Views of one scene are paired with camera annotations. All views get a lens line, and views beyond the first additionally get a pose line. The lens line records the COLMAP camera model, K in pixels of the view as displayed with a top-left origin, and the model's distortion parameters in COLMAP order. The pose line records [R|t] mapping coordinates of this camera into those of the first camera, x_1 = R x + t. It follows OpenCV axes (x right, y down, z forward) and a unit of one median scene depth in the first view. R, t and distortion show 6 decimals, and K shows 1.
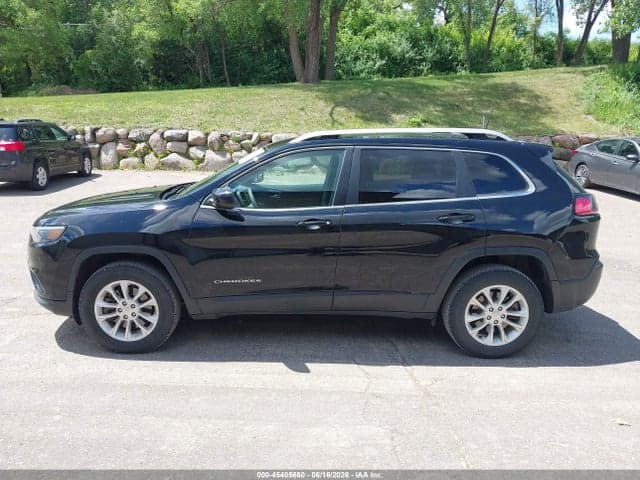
lens RADIAL K [[502.9, 0, 311.7], [0, 502.9, 268.5], [0, 0, 1]] dist [0.023830, -0.034921]
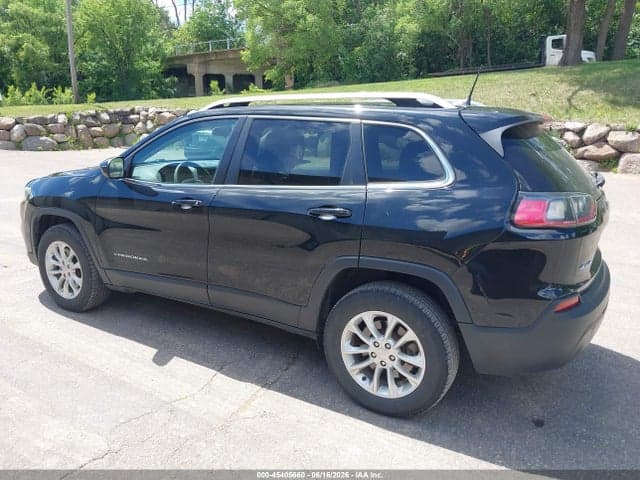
lens RADIAL K [[502.9, 0, 320.4], [0, 502.9, 258.0], [0, 0, 1]] dist [0.023830, -0.034921]
pose [[0.851540, 0.136551, -0.506196, 0.639715], [-0.141253, 0.989539, 0.029317, -0.049714], [0.504904, 0.046537, 0.861920, 0.343506]]
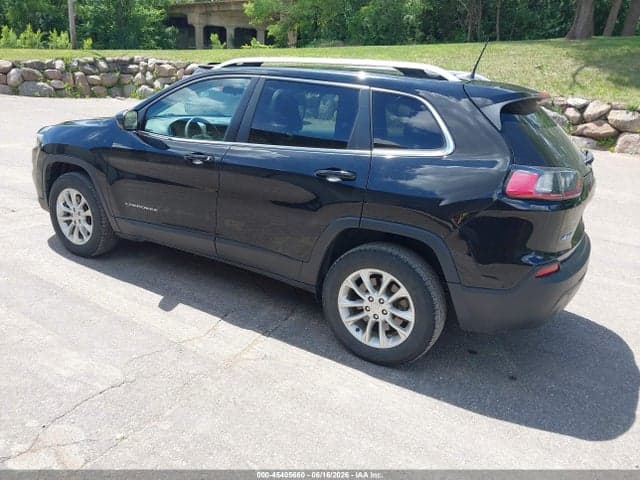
lens RADIAL K [[502.9, 0, 318.7], [0, 502.9, 261.2], [0, 0, 1]] dist [0.023830, -0.034921]
pose [[0.848013, 0.220124, -0.482099, 0.655663], [-0.194498, 0.975452, 0.103264, -0.040451], [0.492995, 0.006198, 0.870010, 0.288060]]
